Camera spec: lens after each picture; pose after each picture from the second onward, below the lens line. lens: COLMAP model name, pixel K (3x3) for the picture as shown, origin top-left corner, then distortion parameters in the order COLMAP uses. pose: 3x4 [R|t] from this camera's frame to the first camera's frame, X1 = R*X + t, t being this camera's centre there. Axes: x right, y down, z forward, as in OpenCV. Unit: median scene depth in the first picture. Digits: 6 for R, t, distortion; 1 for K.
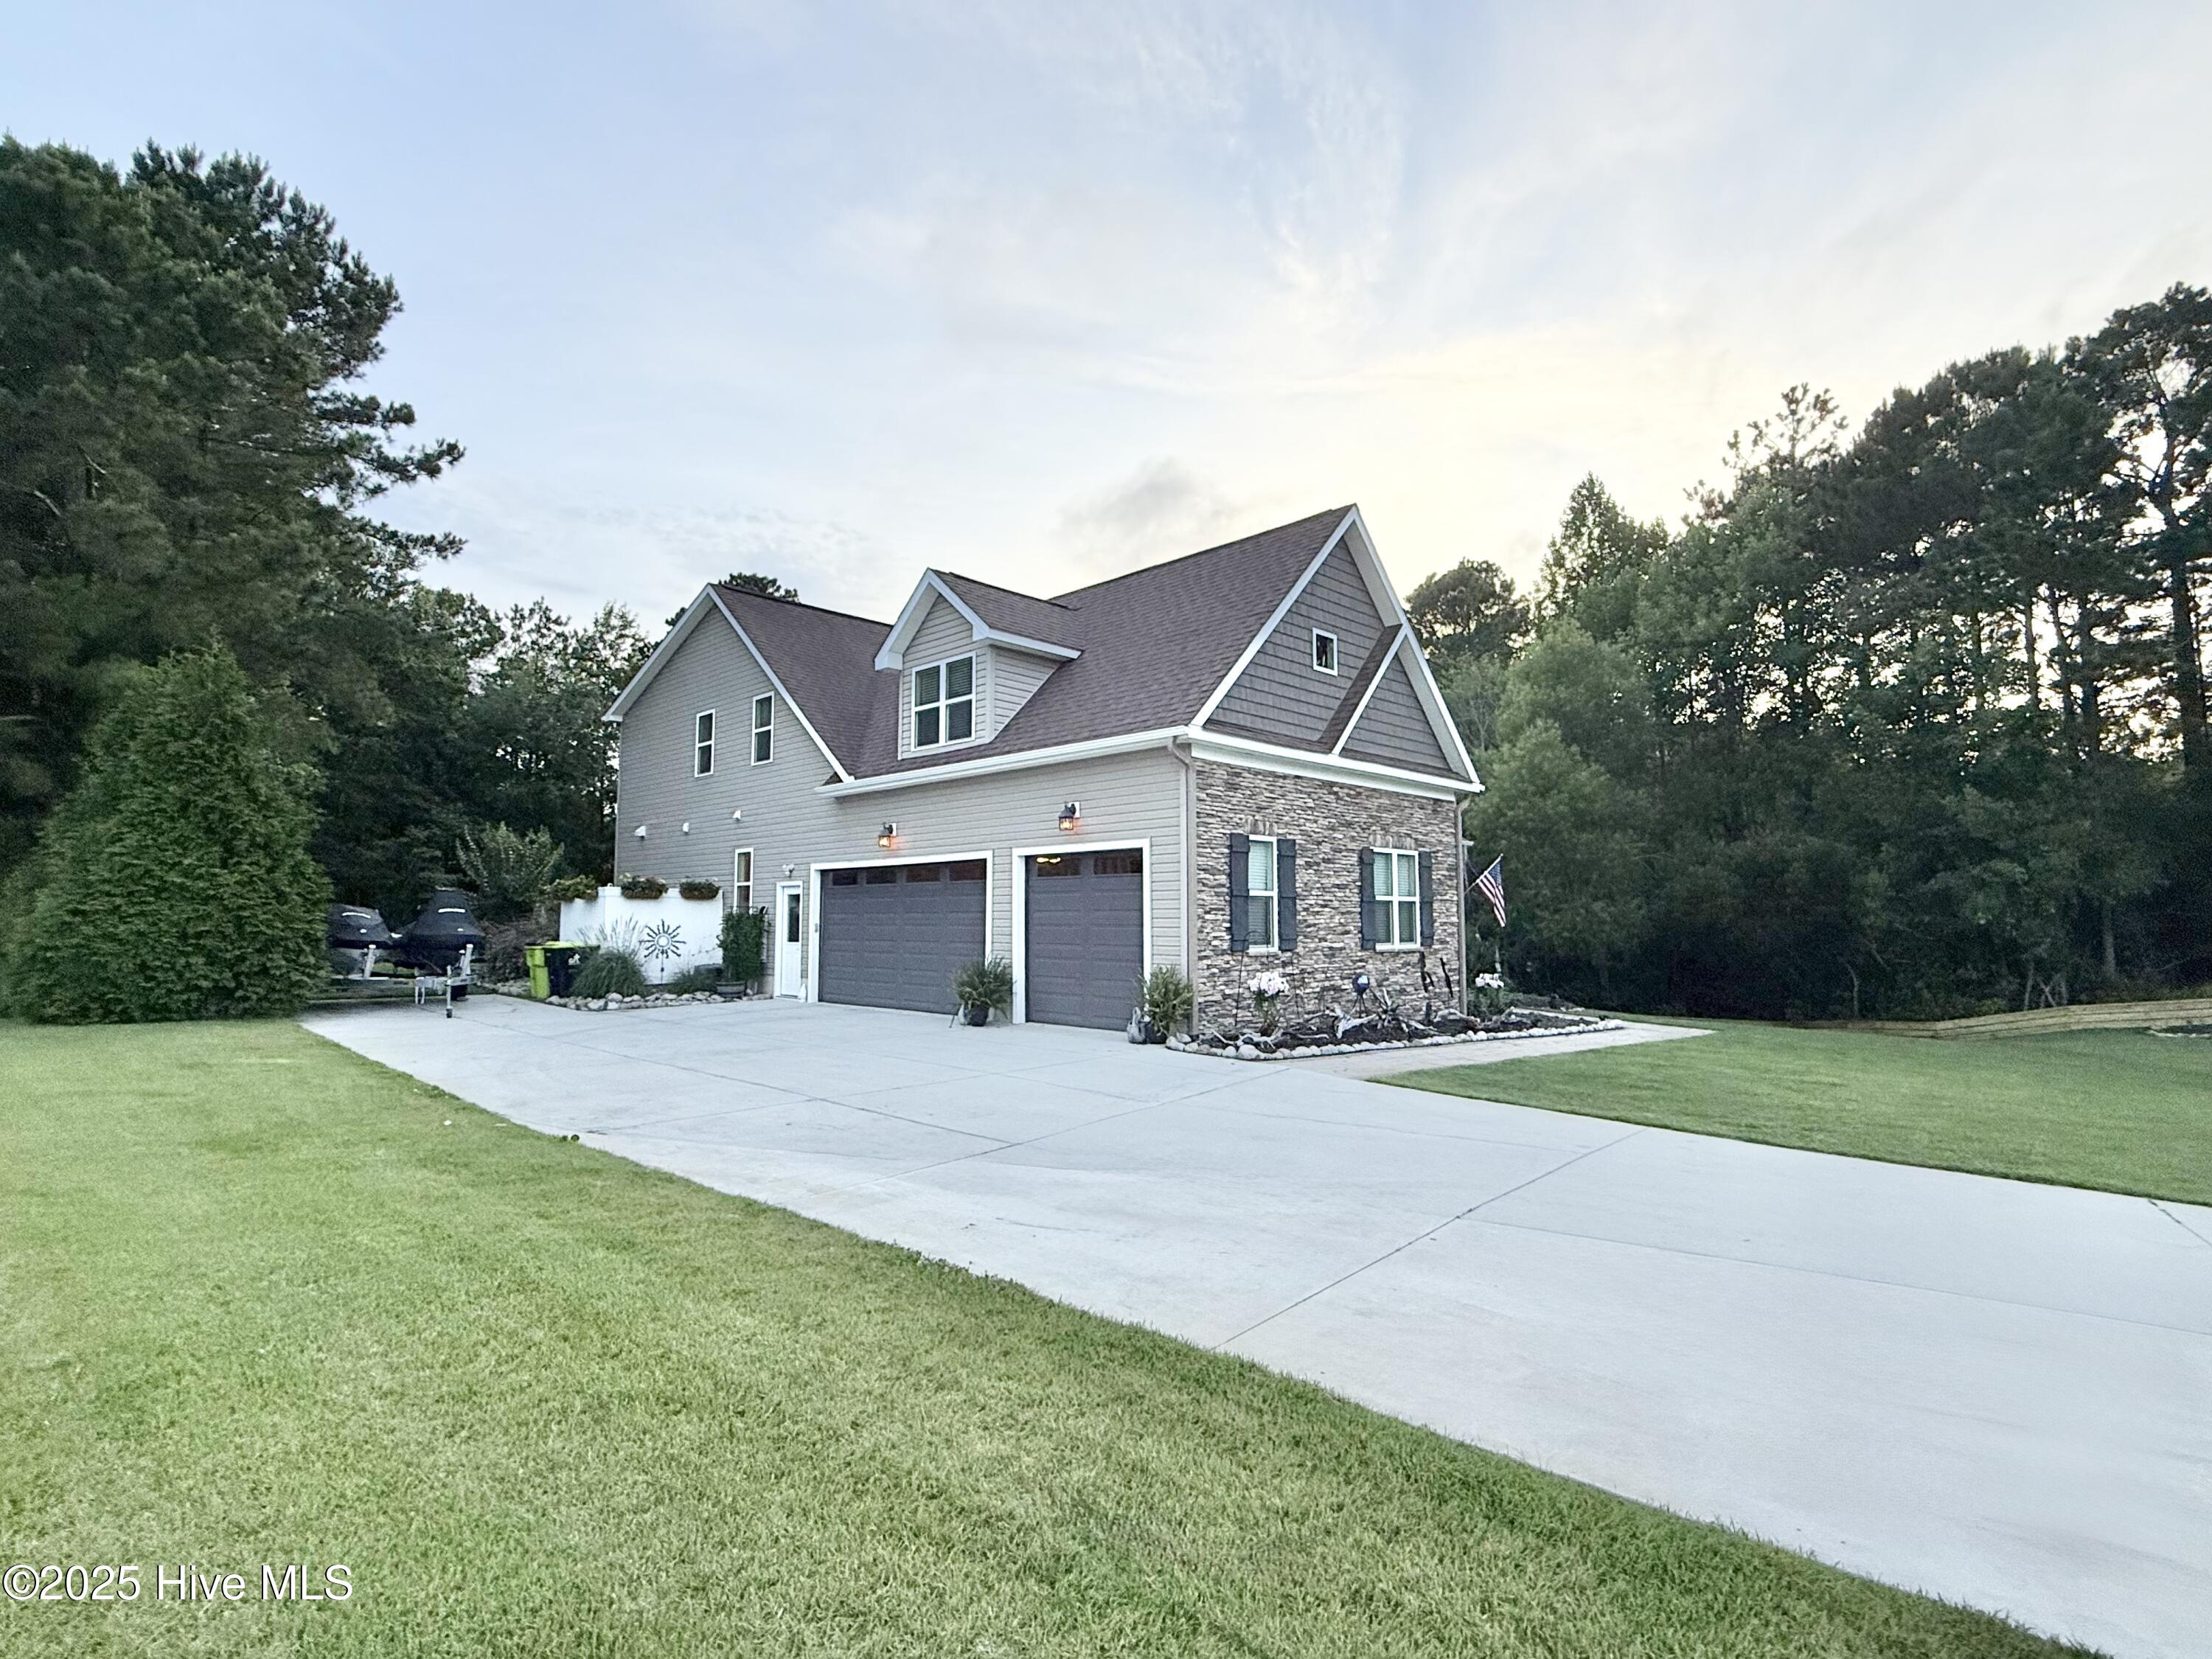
lens RADIAL K [[1096.7, 0, 1106.0], [0, 1096.7, 829.5], [0, 0, 1]] dist [0.000166, -0.000392]
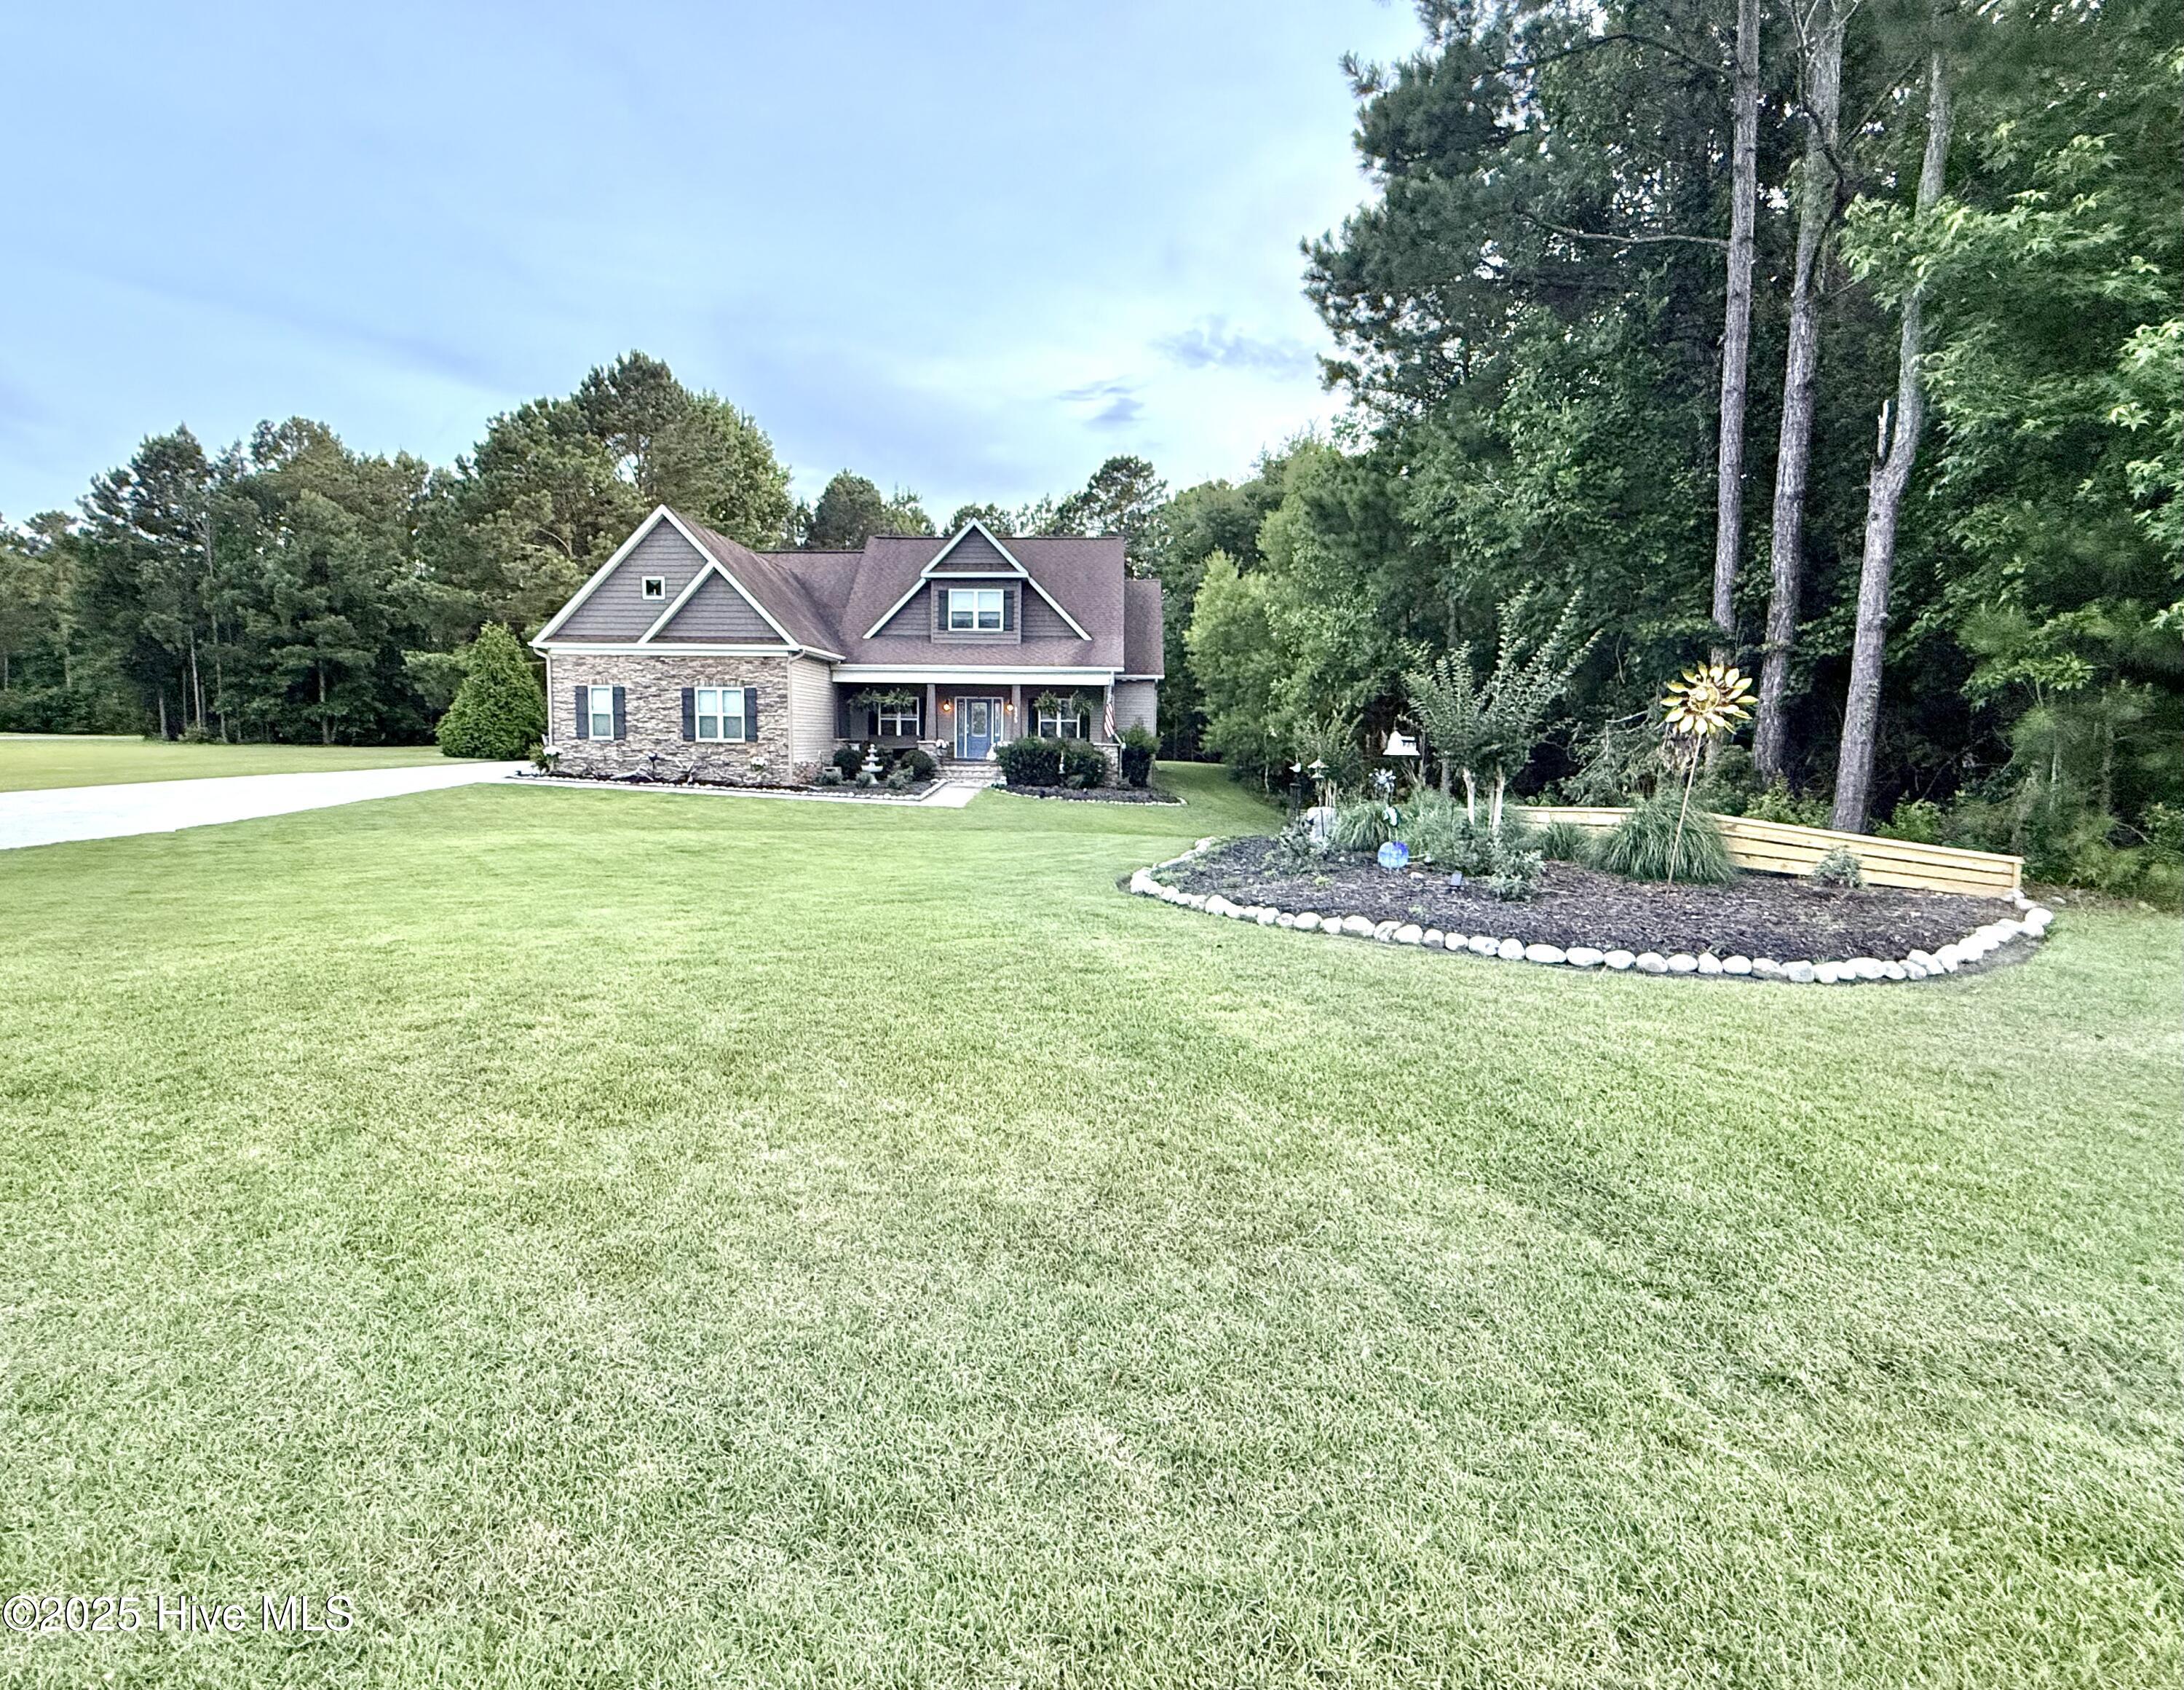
lens RADIAL K [[1103.5, 0, 1062.0], [0, 1103.5, 848.7], [0, 0, 1]] dist [-0.000326, -0.000560]
pose [[0.661976, 0.086086, -0.744565, 2.190968], [0.048519, 0.986377, 0.157182, 0.022933], [0.747953, -0.140176, 0.648781, 0.201434]]
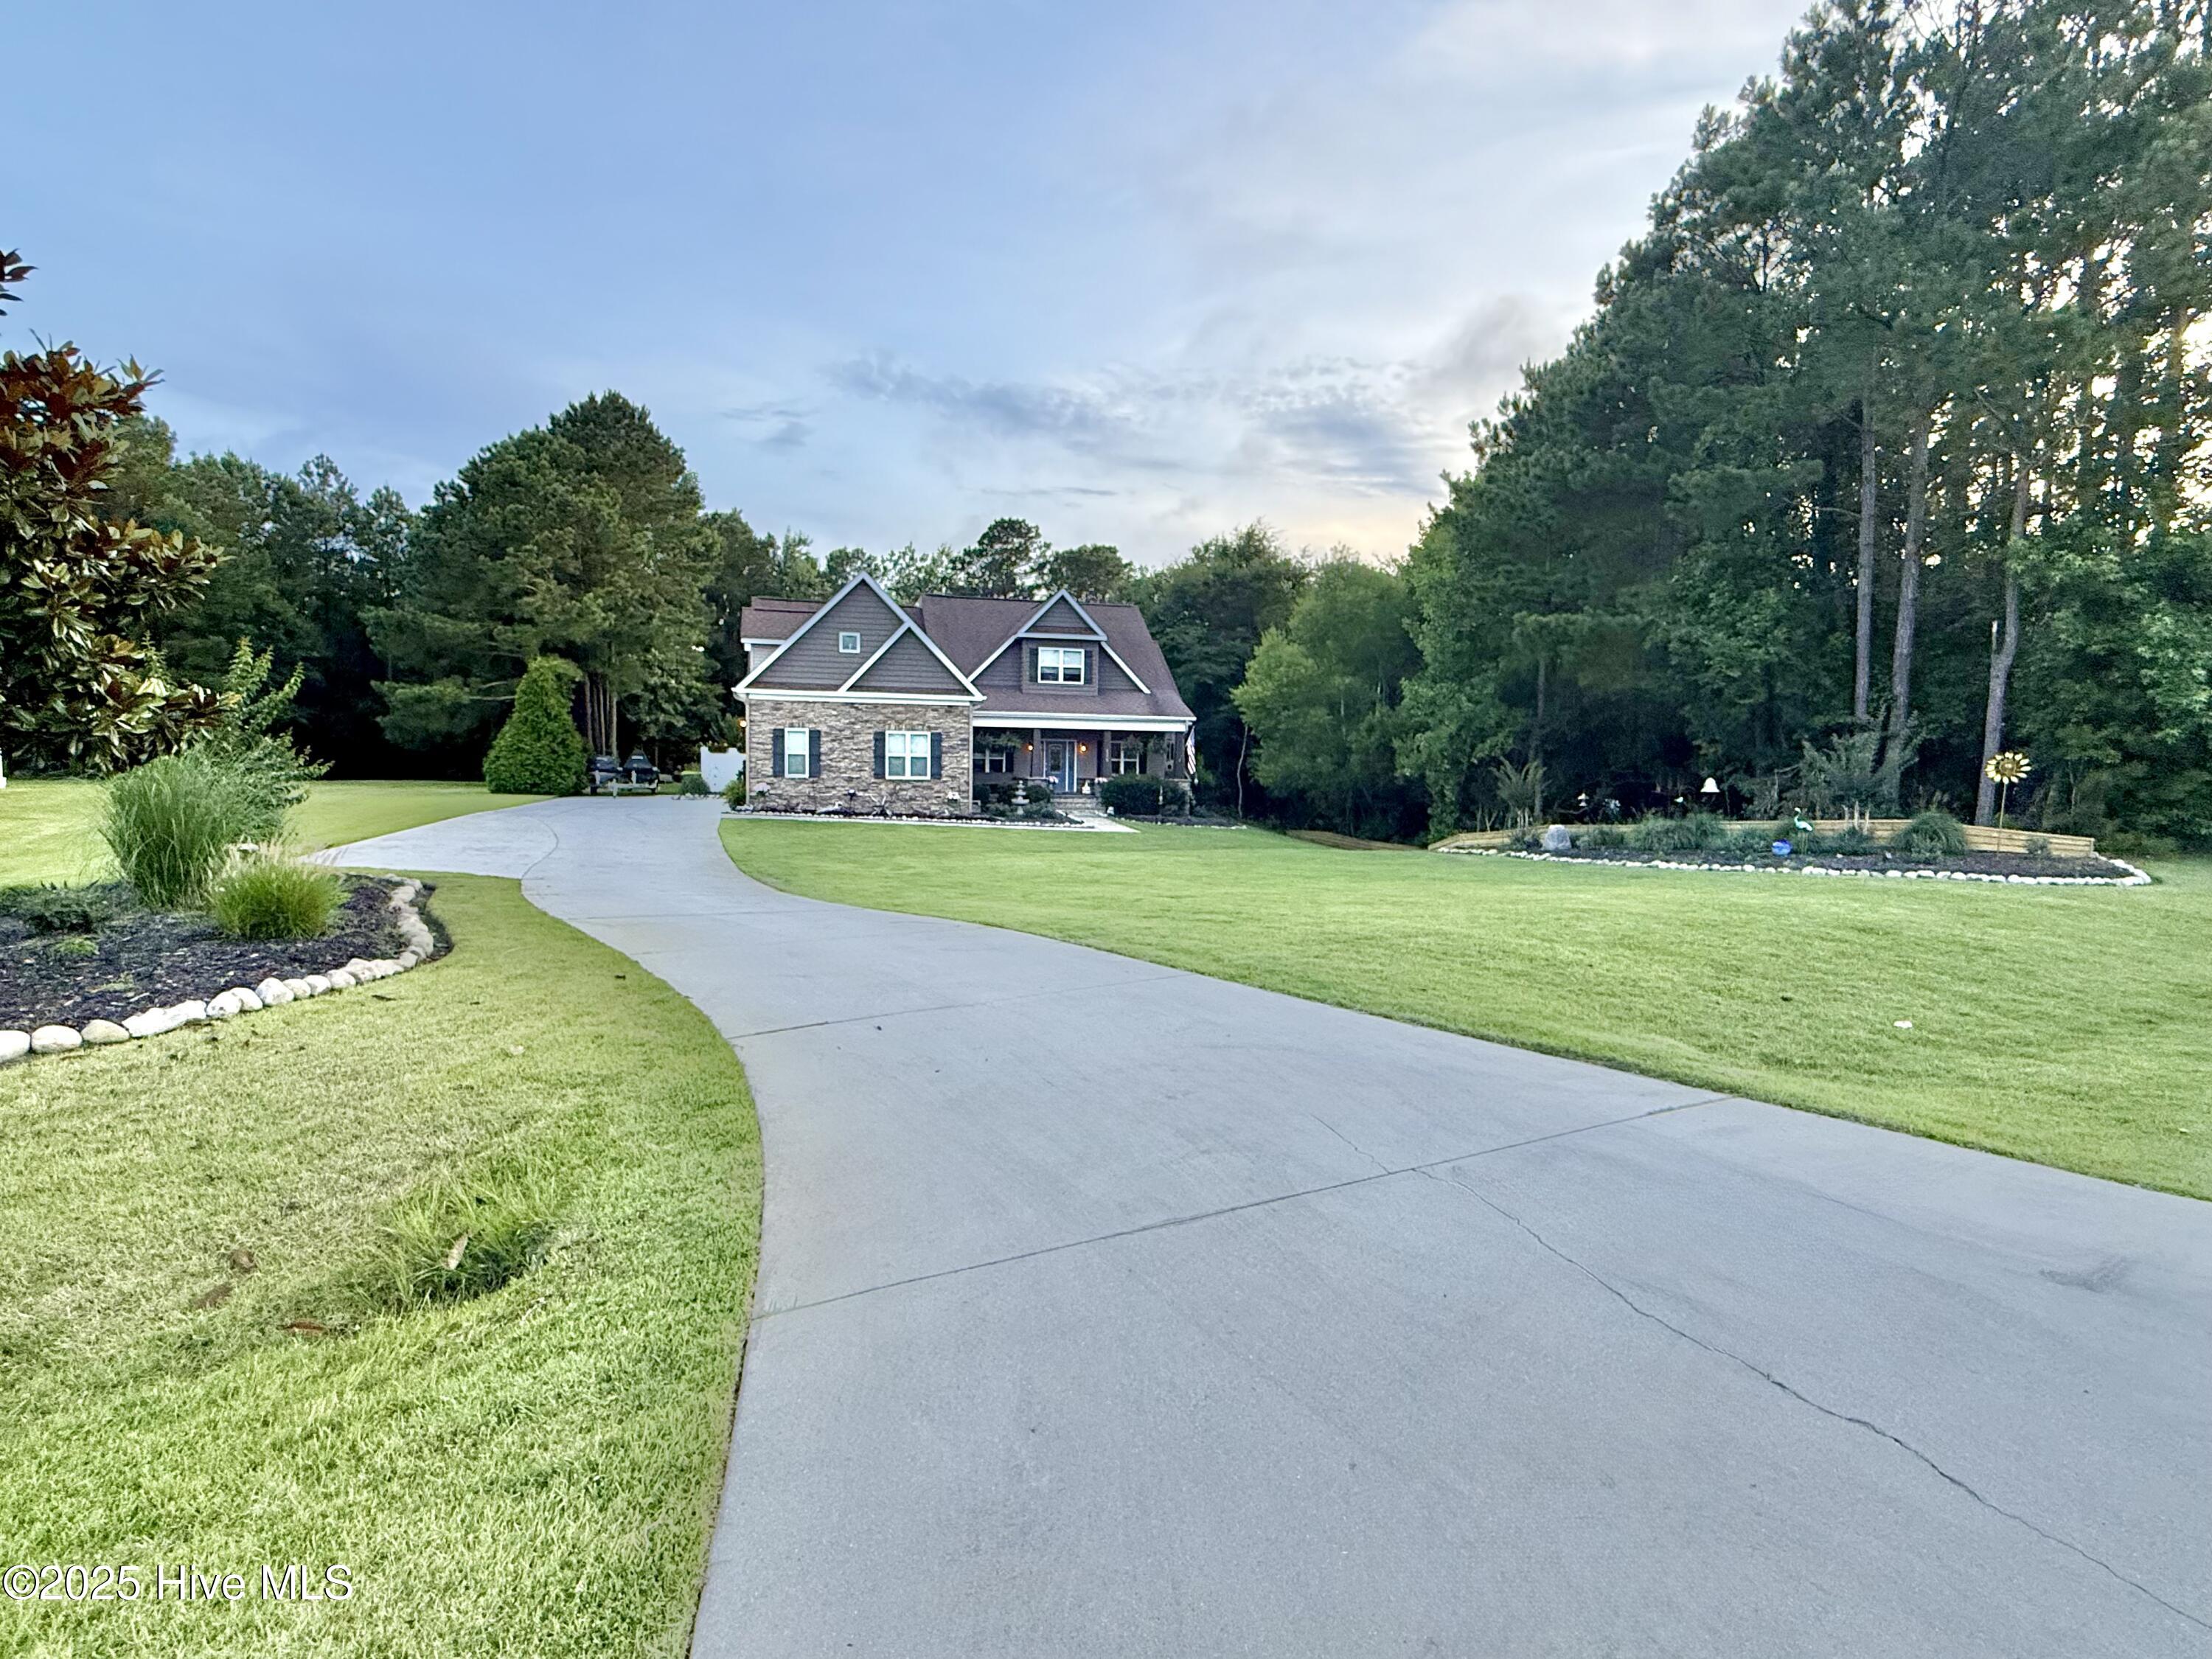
lens RADIAL K [[1096.7, 0, 1106.0], [0, 1096.7, 829.5], [0, 0, 1]] dist [0.000166, -0.000392]
pose [[0.866259, 0.040447, -0.497956, 1.754522], [0.026453, 0.991606, 0.126563, -0.055518], [0.498895, -0.122808, 0.857917, -0.675418]]
